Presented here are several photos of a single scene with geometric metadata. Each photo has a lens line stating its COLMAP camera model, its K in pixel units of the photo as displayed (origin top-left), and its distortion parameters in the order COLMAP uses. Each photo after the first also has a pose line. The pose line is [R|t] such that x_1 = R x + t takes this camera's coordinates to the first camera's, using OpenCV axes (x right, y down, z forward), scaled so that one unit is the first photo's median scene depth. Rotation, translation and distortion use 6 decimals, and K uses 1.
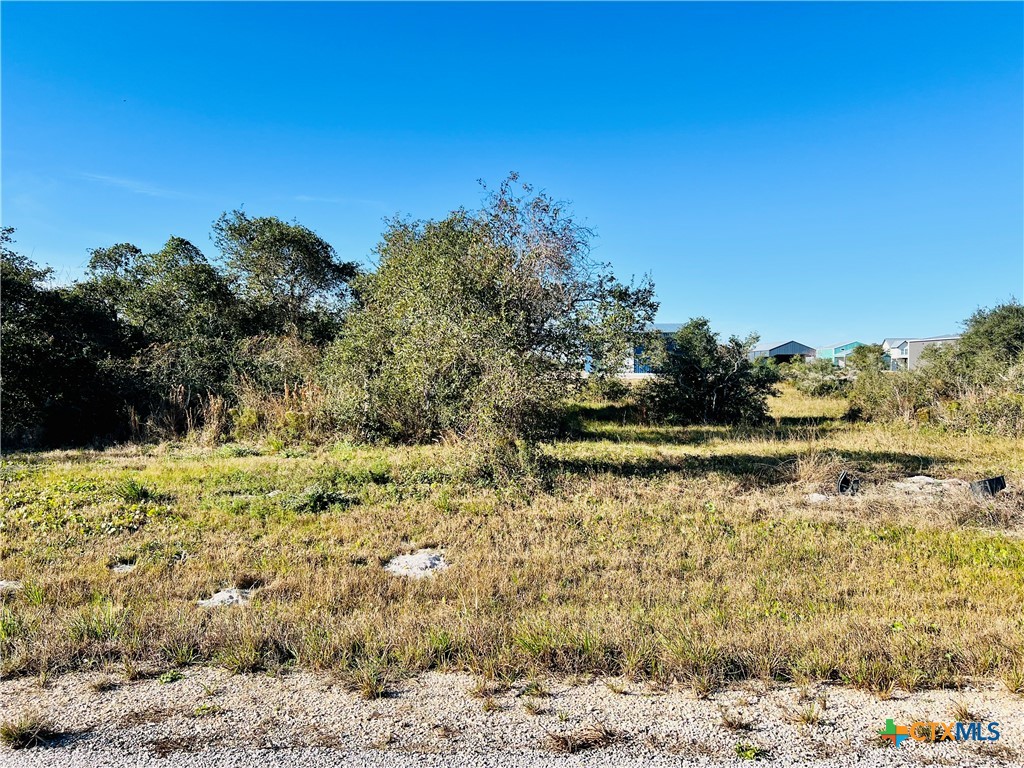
lens RADIAL K [[766.7, 0, 512.0], [0, 766.7, 384.0], [0, 0, 1]] dist [0.053937, -0.051813]
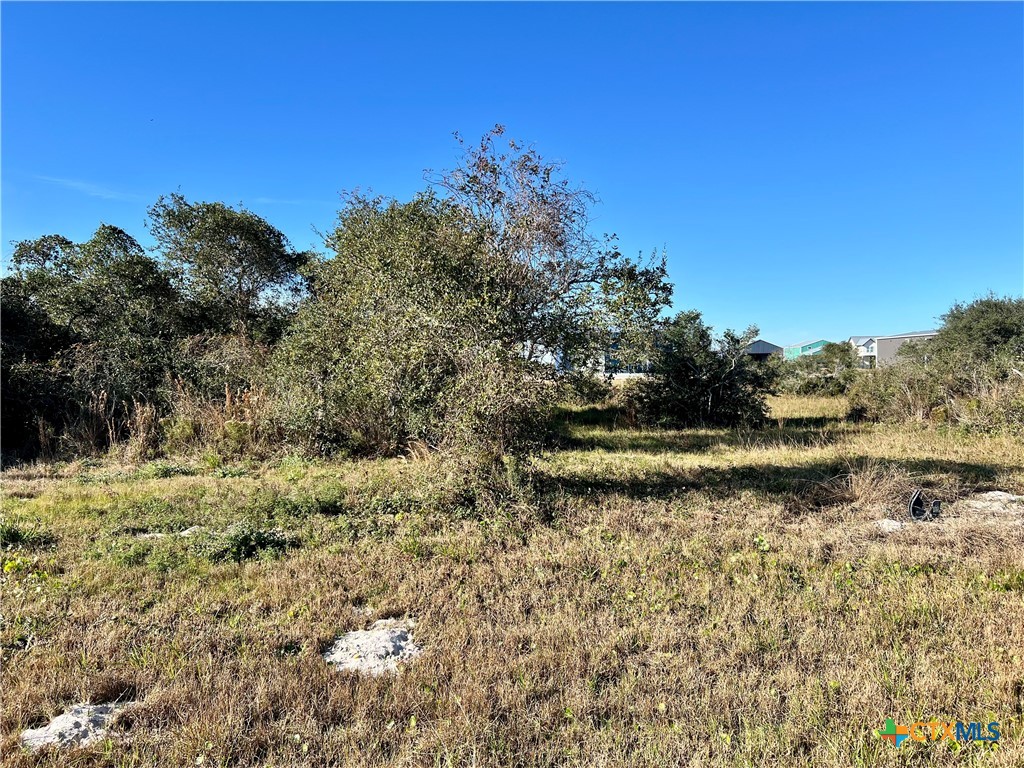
lens RADIAL K [[766.7, 0, 512.0], [0, 766.7, 384.0], [0, 0, 1]] dist [0.053937, -0.051813]
pose [[0.999095, -0.011747, 0.040879, -0.011548], [0.011844, 0.999928, -0.002131, 0.000506], [-0.040851, 0.002614, 0.999162, 0.138054]]
